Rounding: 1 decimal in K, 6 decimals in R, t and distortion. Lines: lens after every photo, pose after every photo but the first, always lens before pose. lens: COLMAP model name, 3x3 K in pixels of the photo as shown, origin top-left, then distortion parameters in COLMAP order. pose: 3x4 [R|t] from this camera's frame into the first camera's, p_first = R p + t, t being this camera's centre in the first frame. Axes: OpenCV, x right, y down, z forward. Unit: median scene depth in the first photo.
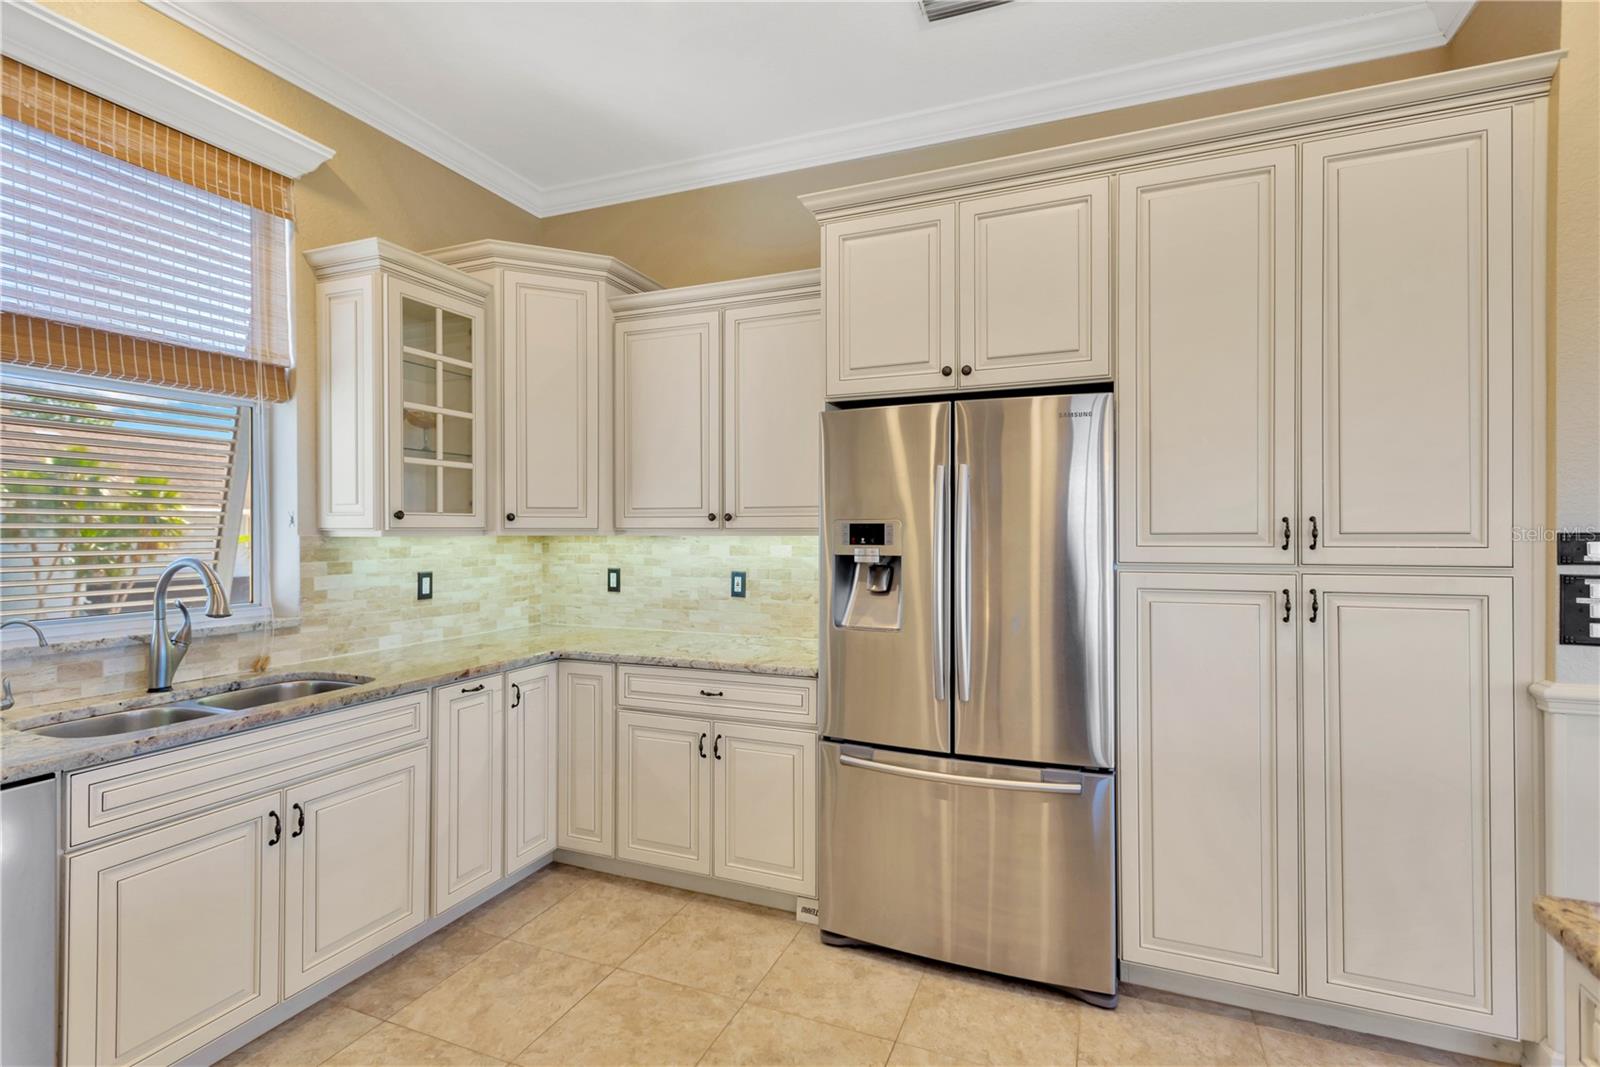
lens RADIAL K [[751.7, 0, 801.6], [0, 751.7, 524.9], [0, 0, 1]] dist [0.013723, -0.004963]
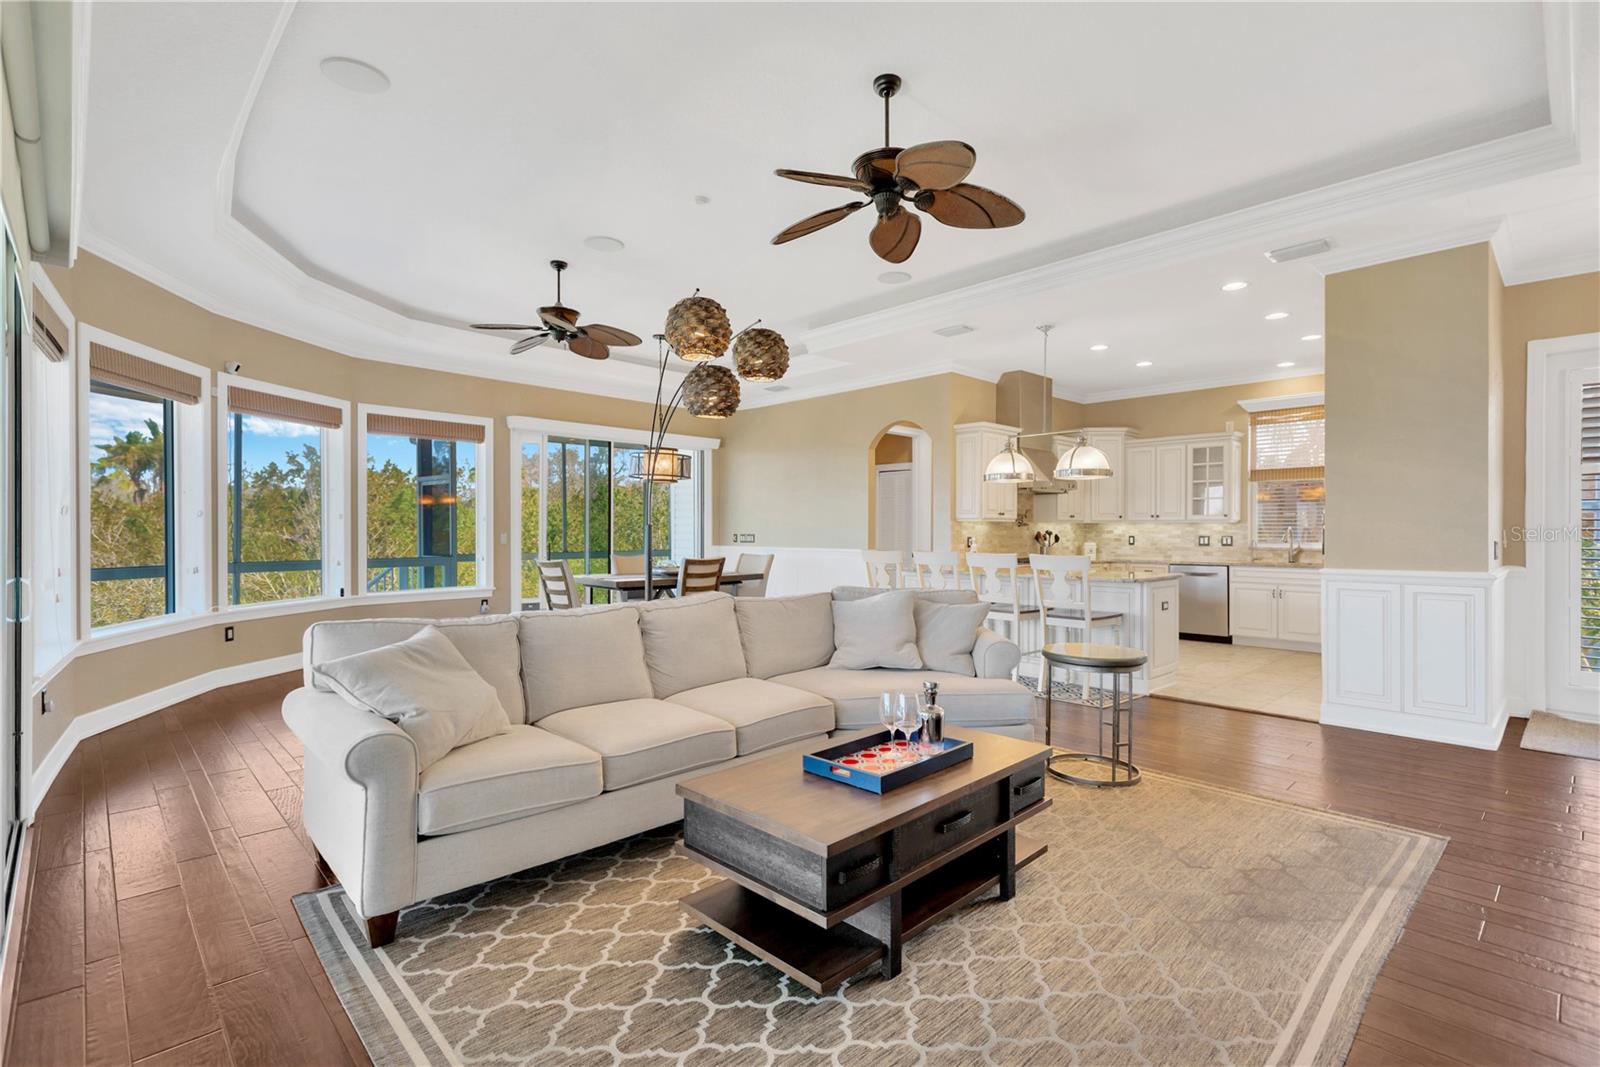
lens RADIAL K [[751.7, 0, 790.5], [0, 751.7, 529.2], [0, 0, 1]] dist [0.013723, -0.004963]
pose [[-0.407664, -0.000400, -0.913132, 2.918521], [0.004612, 0.999986, -0.002497, 0.041978], [0.913120, -0.005229, -0.407657, 0.215141]]
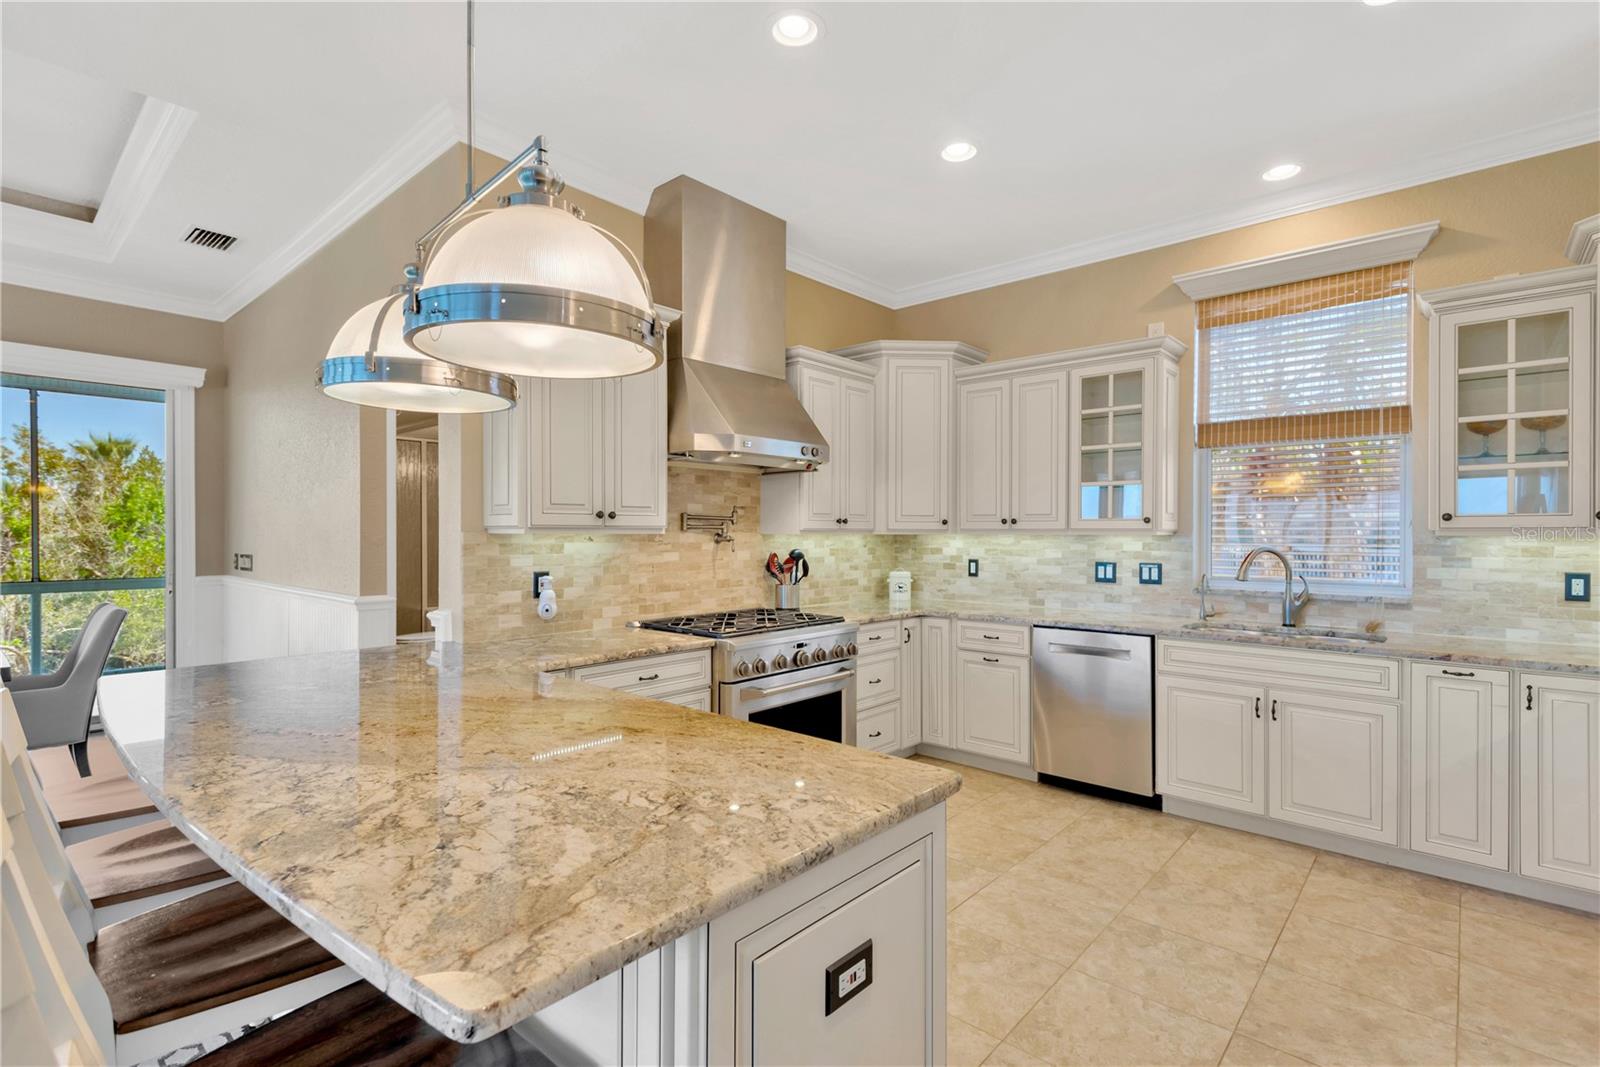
lens RADIAL K [[751.7, 0, 796.1], [0, 751.7, 530.3], [0, 0, 1]] dist [0.013723, -0.004963]
pose [[-0.332140, -0.002019, -0.943228, 0.889202], [0.004358, 0.999984, -0.003675, 0.007209], [0.943220, -0.005331, -0.332126, 0.434328]]
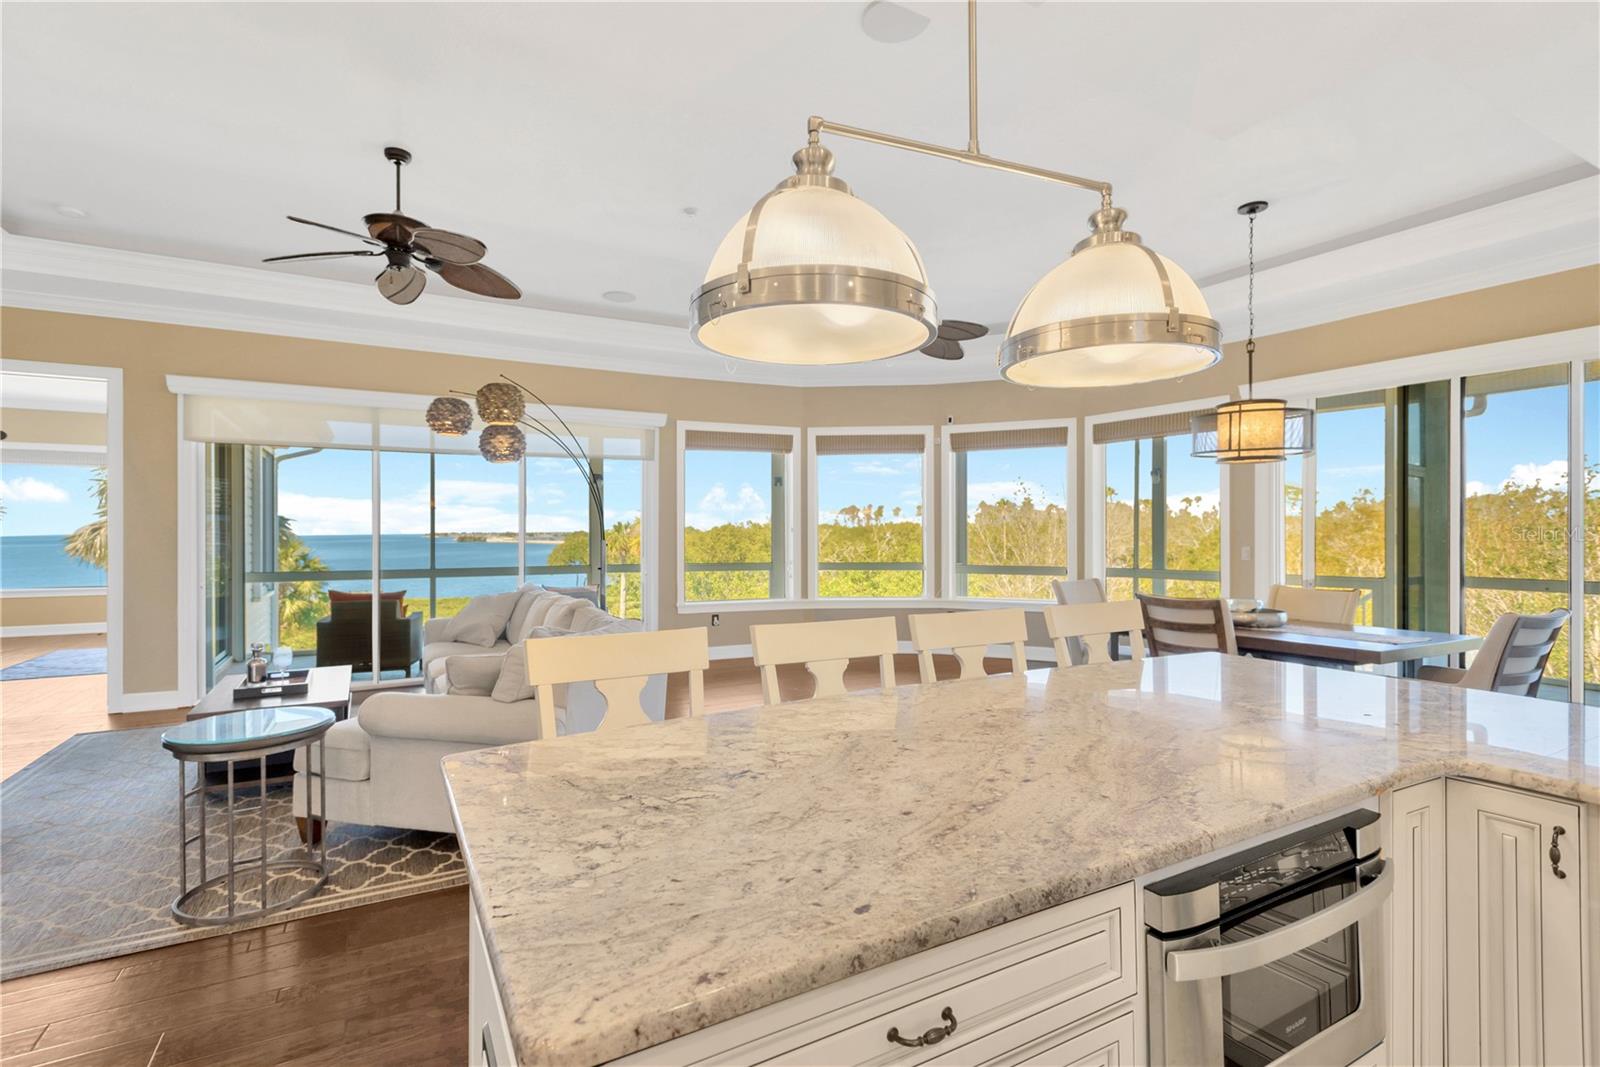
lens RADIAL K [[751.7, 0, 802.1], [0, 751.7, 536.3], [0, 0, 1]] dist [0.013723, -0.004963]
pose [[-0.780319, -0.000928, 0.625381, 0.138157], [-0.002701, 0.999995, -0.001885, 0.019706], [-0.625376, -0.003160, -0.780317, 0.497569]]
